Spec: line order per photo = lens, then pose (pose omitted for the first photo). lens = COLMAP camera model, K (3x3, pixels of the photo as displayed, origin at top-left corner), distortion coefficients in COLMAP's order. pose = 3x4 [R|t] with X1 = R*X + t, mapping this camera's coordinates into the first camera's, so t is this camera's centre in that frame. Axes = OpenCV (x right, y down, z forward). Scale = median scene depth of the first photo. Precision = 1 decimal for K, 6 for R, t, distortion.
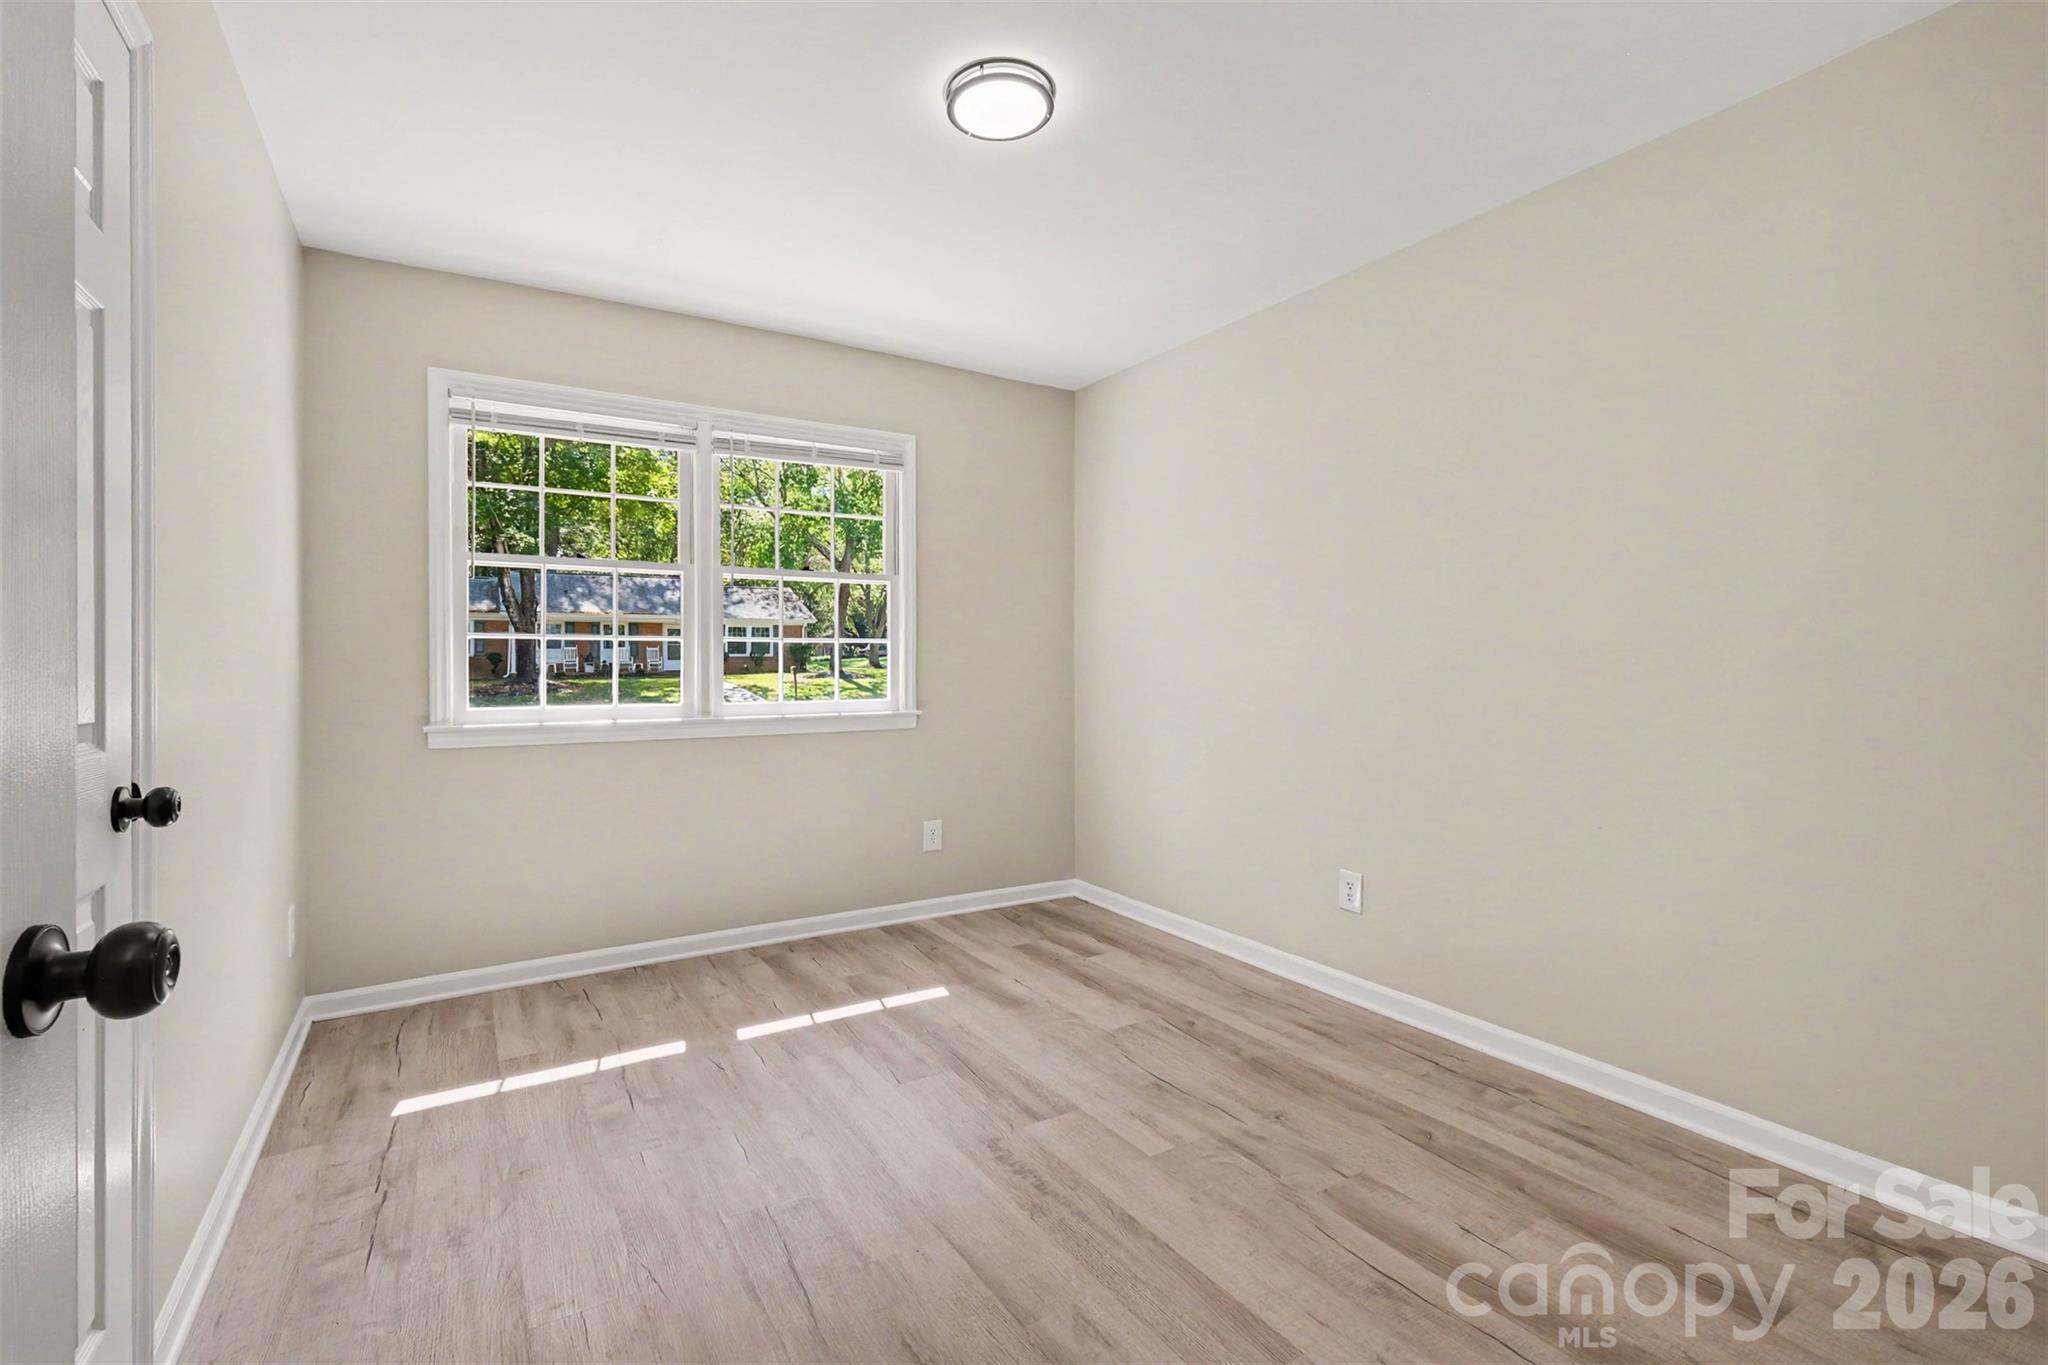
lens RADIAL K [[905.8, 0, 1032.8], [0, 905.8, 688.2], [0, 0, 1]] dist [-0.006239, 0.001980]
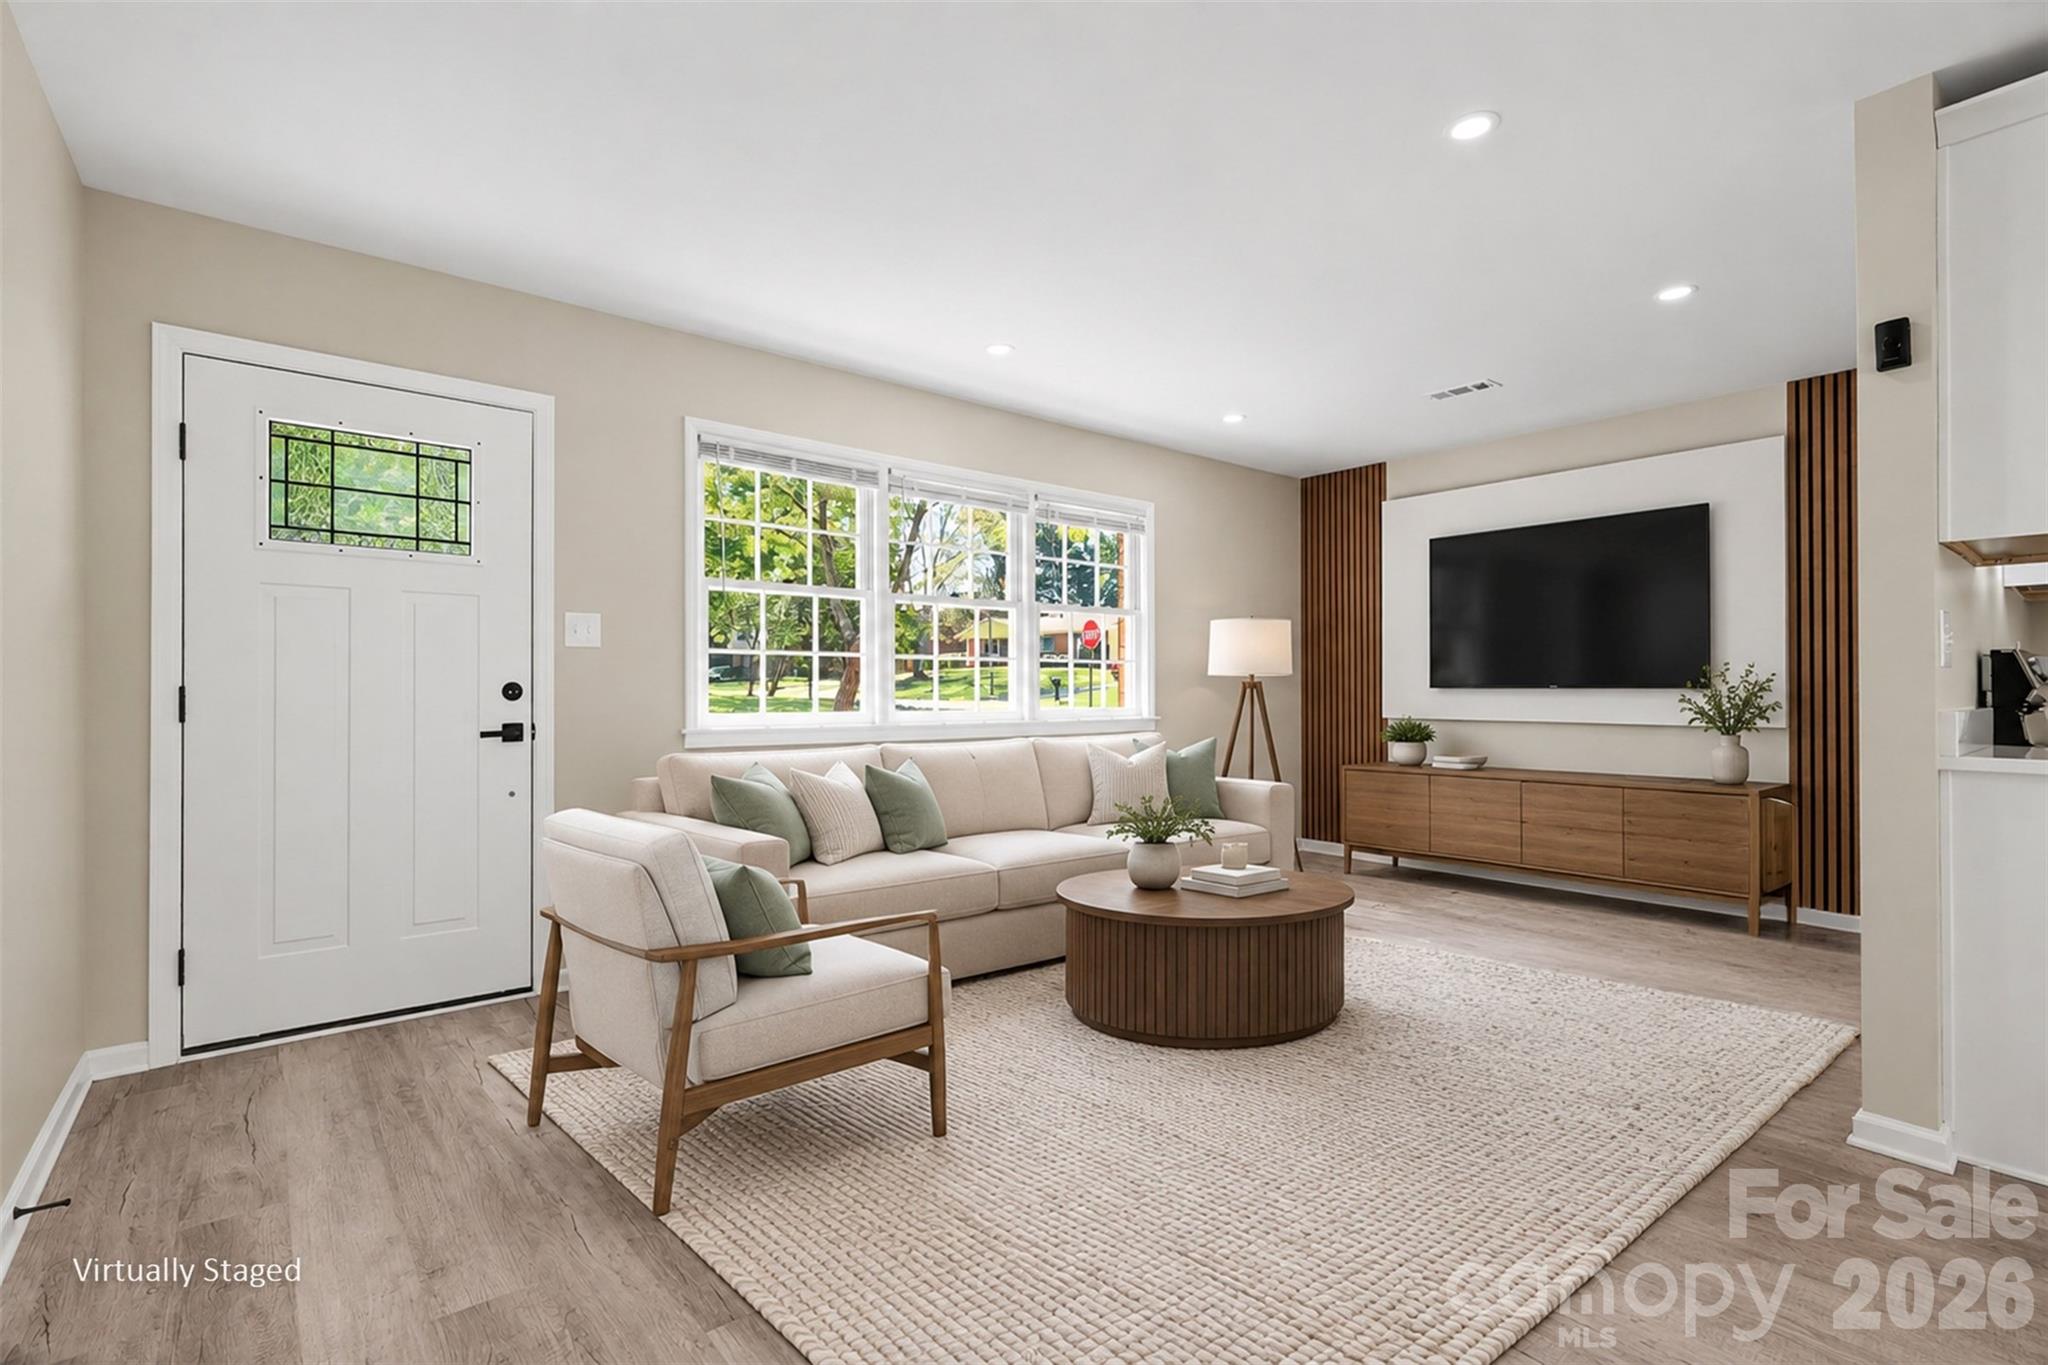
lens RADIAL K [[971.0, 0, 1026.7], [0, 971.0, 689.2], [0, 0, 1]] dist [0.002285, 0.000600]
pose [[0.986021, 0.011357, 0.166234, -0.351986], [-0.008809, 0.999832, -0.016058, 0.006115], [-0.166388, 0.014369, 0.985956, -0.228486]]
